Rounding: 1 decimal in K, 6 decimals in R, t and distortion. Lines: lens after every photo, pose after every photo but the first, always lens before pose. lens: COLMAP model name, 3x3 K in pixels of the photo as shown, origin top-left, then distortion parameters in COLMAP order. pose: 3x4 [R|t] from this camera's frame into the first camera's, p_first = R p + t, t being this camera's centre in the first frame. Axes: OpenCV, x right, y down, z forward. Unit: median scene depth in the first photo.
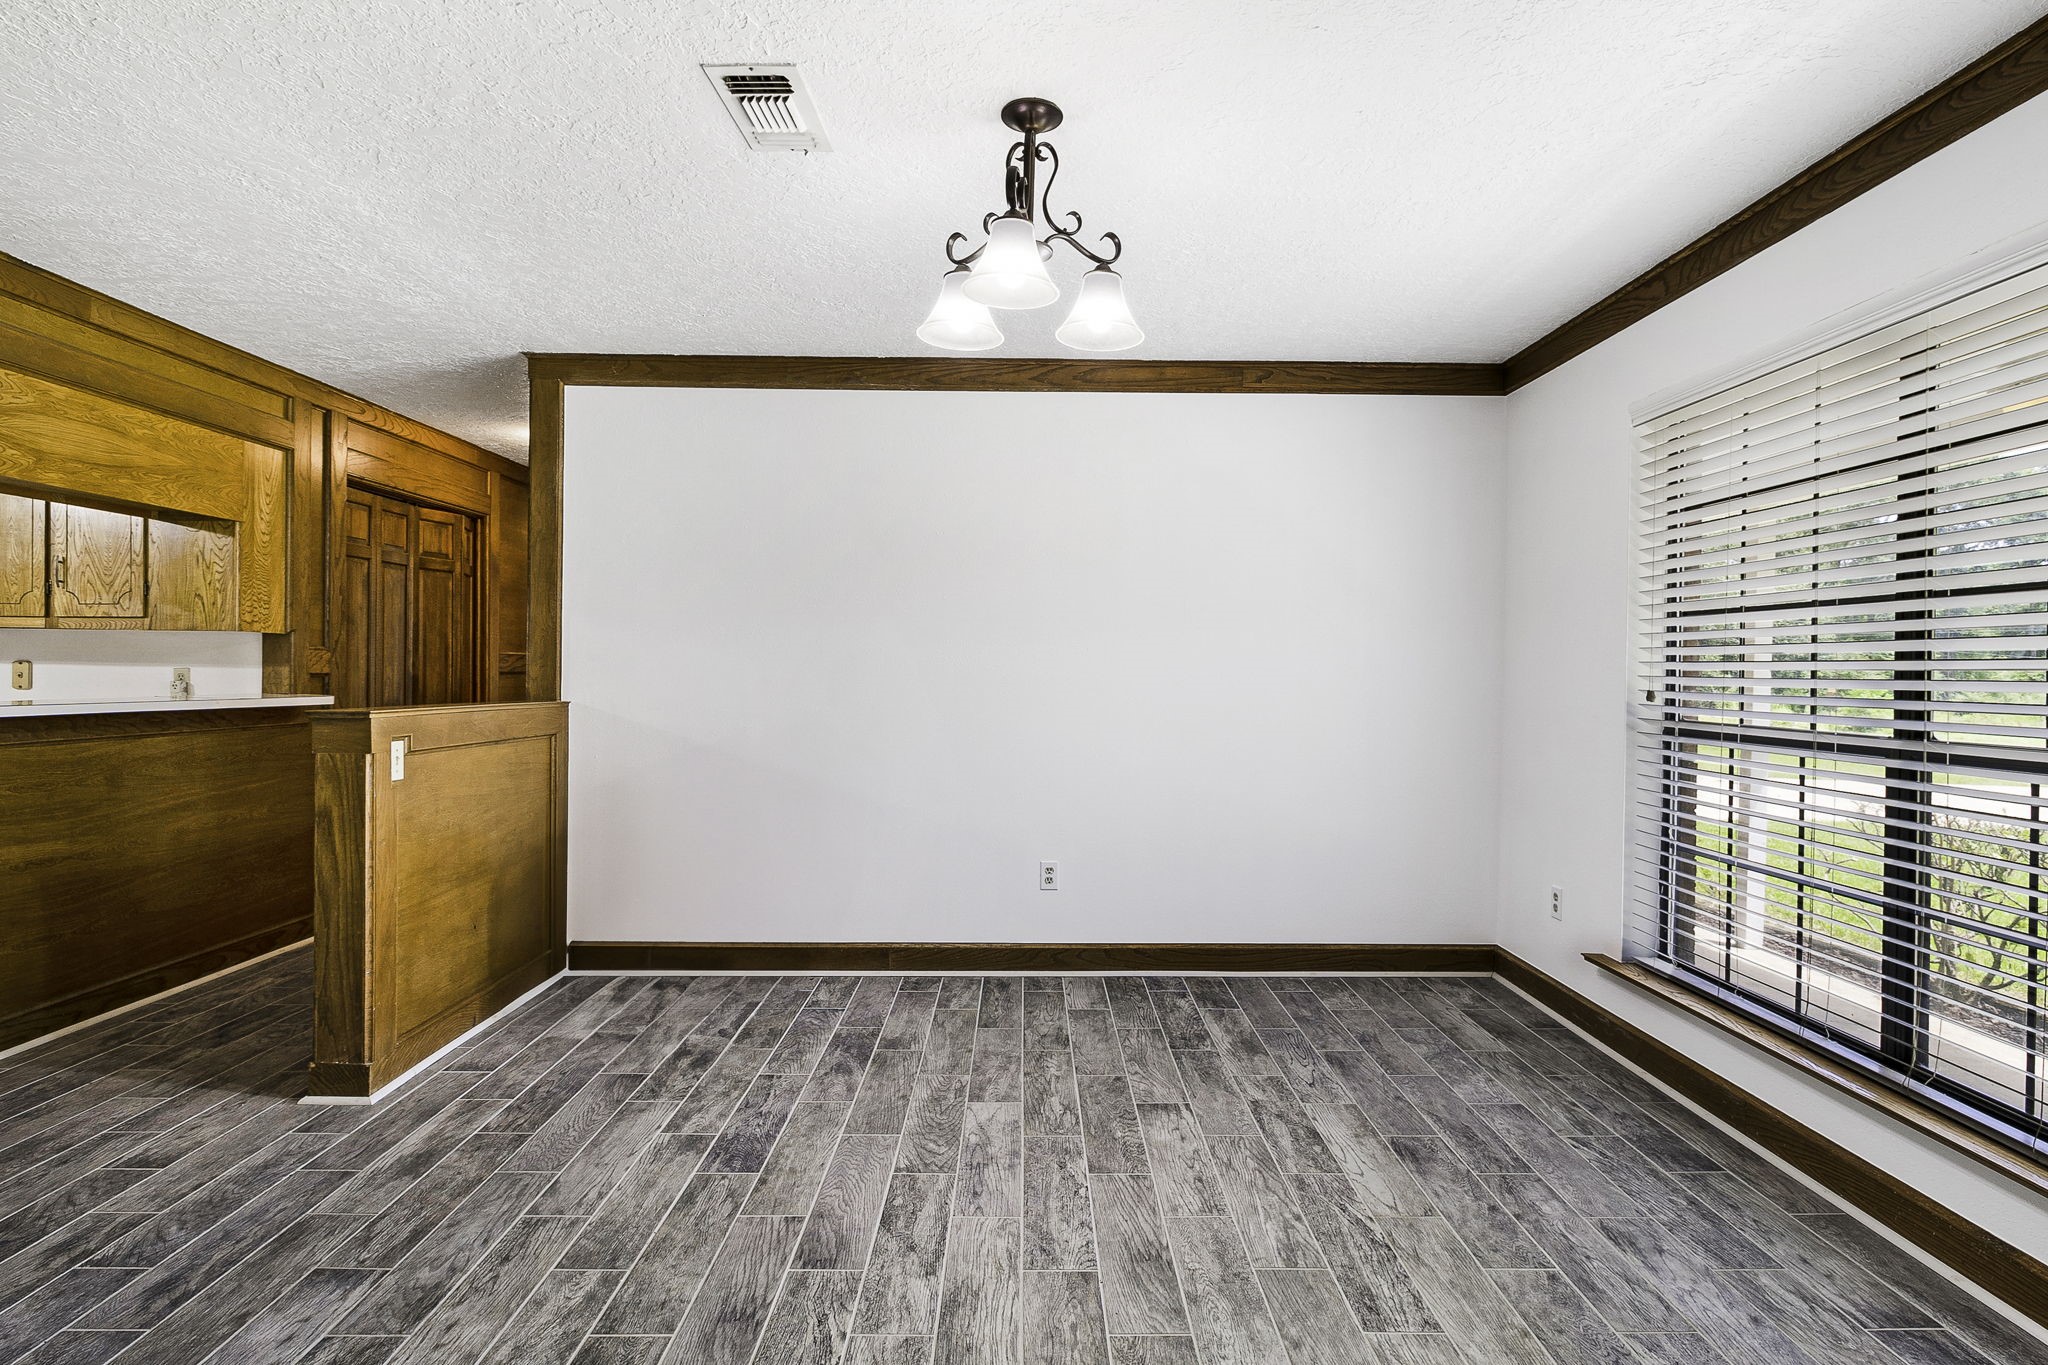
lens RADIAL K [[998.3, 0, 1024.5], [0, 998.3, 673.7], [0, 0, 1]] dist [-0.001282, -0.000257]
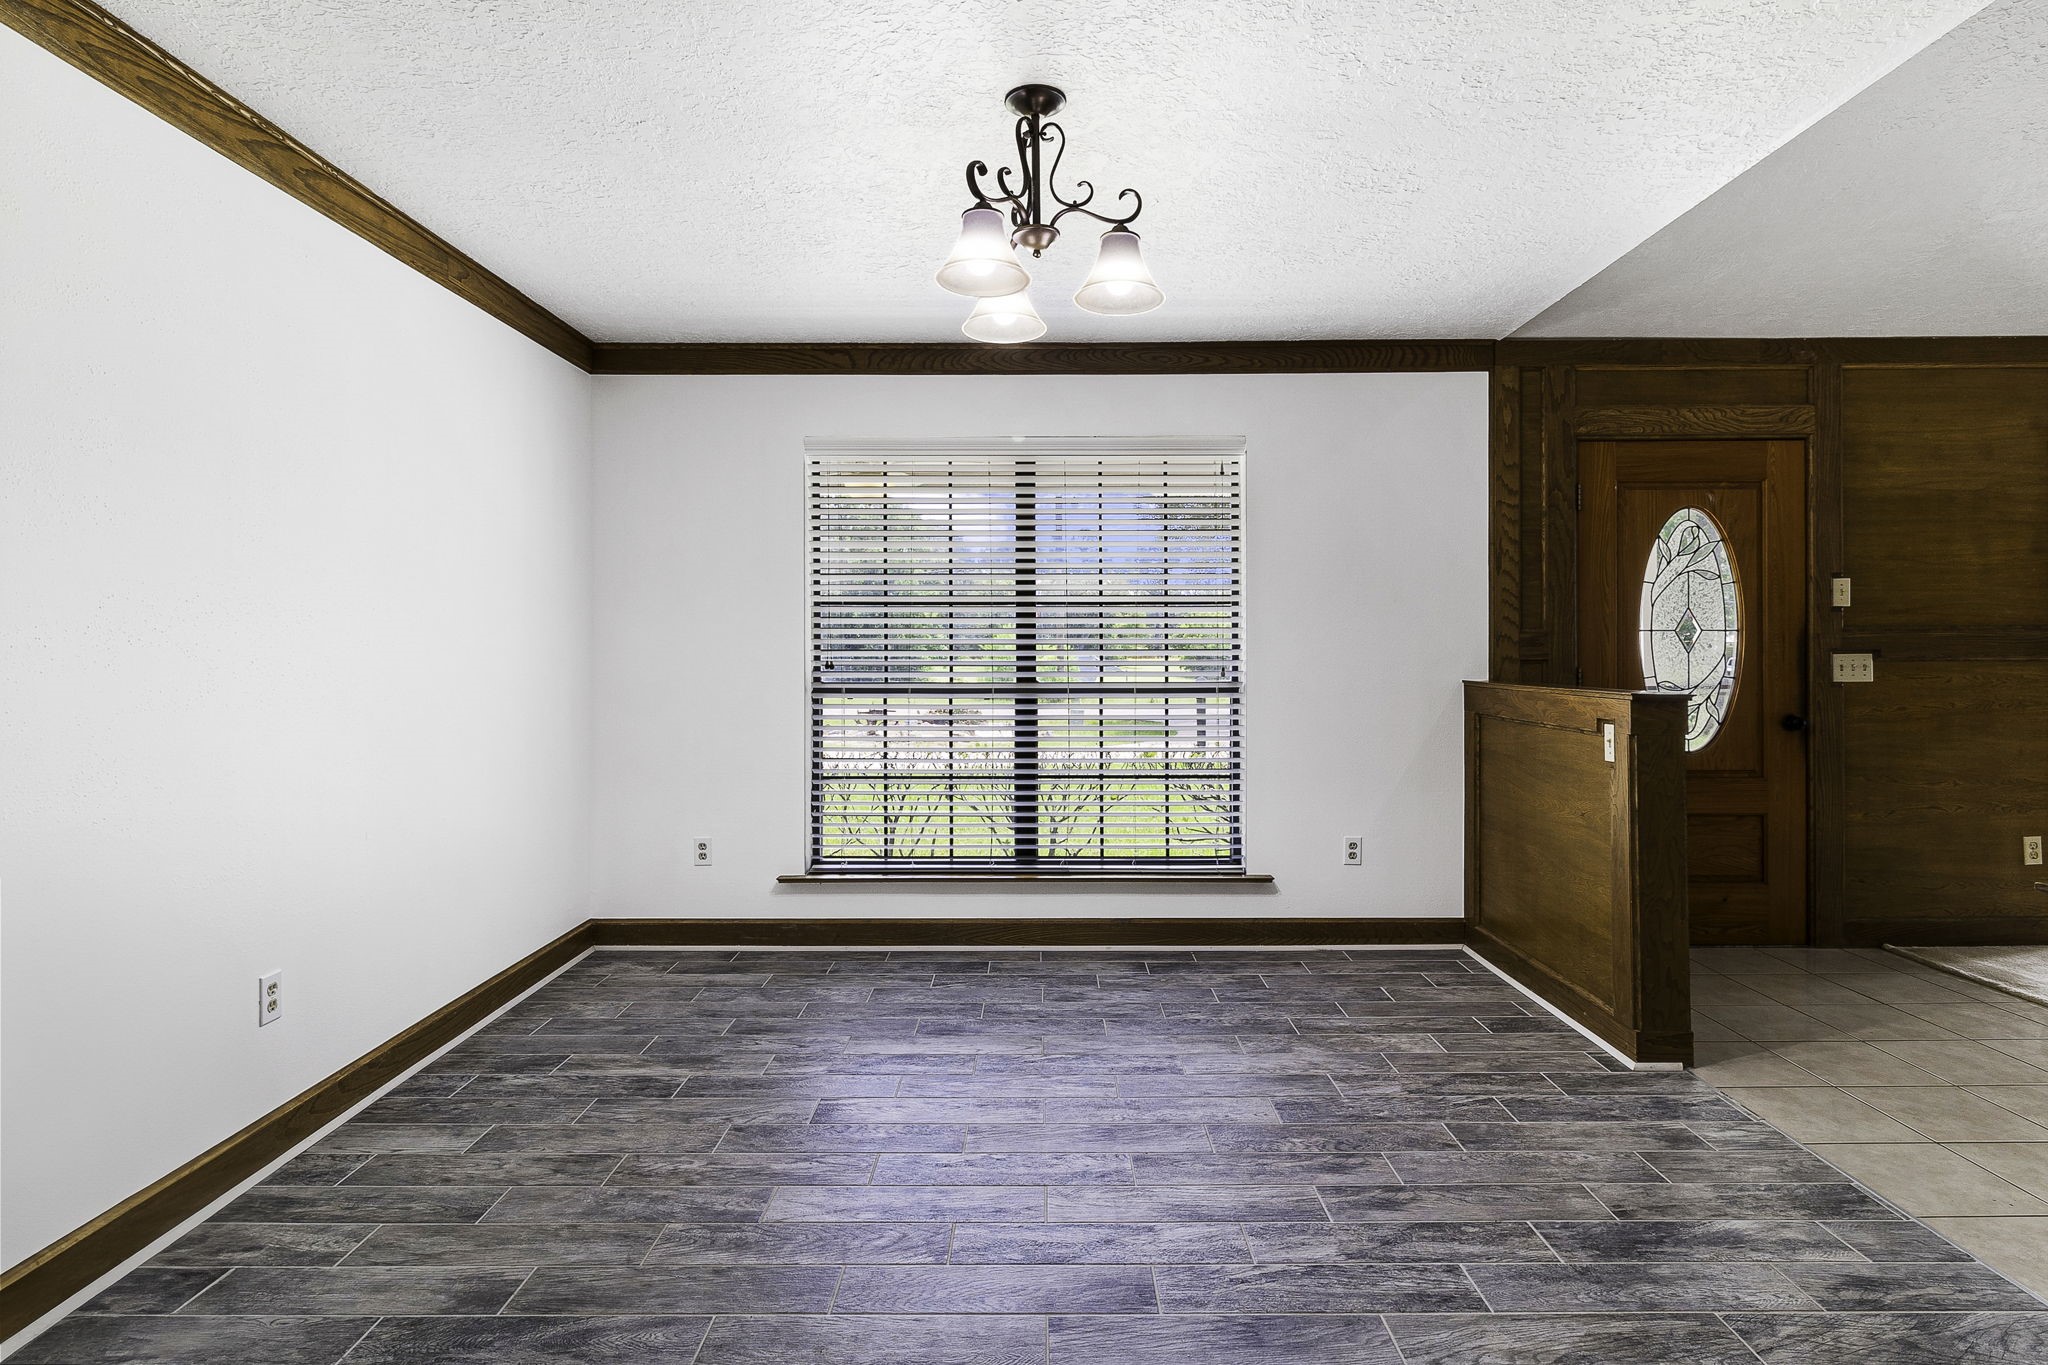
lens RADIAL K [[1061.2, 0, 1020.6], [0, 1061.2, 646.7], [0, 0, 1]] dist [-0.000579, 0.000351]
pose [[0.041858, -0.007445, 0.999096, -0.804194], [0.008033, 0.999942, 0.007115, -0.008867], [-0.999091, 0.007728, 0.041915, 0.728242]]
